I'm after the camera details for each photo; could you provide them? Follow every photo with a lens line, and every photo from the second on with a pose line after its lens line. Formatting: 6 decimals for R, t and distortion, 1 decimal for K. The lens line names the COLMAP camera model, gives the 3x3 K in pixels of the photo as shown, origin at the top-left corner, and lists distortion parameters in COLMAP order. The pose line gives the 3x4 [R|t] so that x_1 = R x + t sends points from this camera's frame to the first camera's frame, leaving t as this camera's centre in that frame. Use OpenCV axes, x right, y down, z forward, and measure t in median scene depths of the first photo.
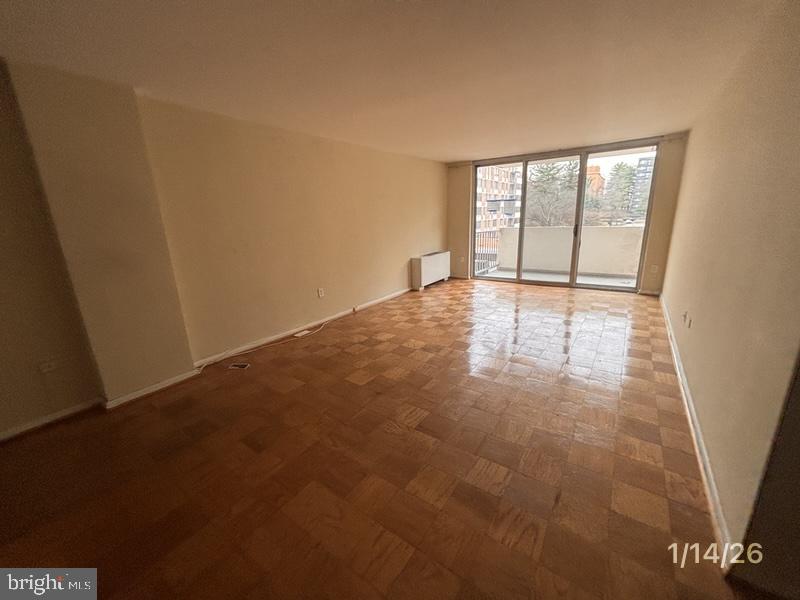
lens RADIAL K [[321.1, 0, 400.0], [0, 321.1, 300.0], [0, 0, 1]] dist [-0.000048, -0.000006]
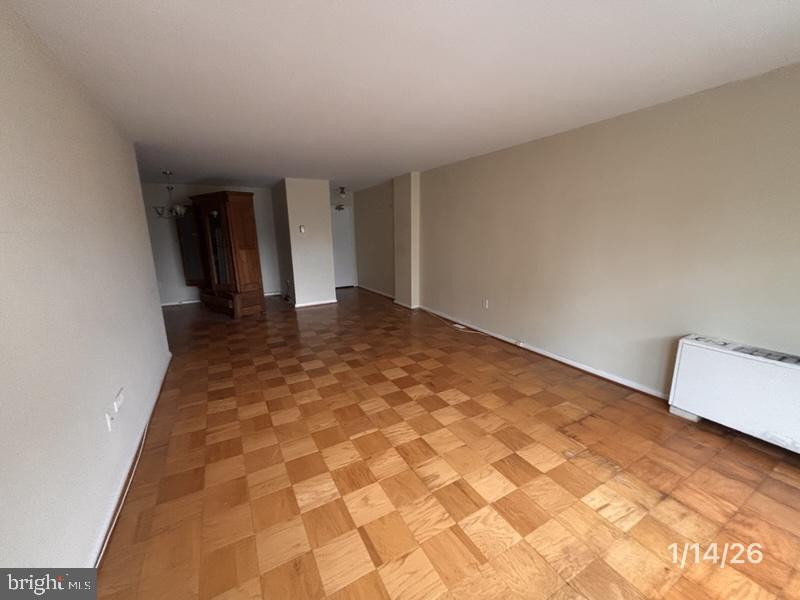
lens RADIAL K [[321.1, 0, 400.0], [0, 321.1, 300.0], [0, 0, 1]] dist [-0.000048, -0.000006]
pose [[-0.428381, 0.232405, -0.873200, 0.766392], [-0.193758, 0.920255, 0.339984, -0.330510], [0.882580, 0.314832, -0.349189, 1.125738]]
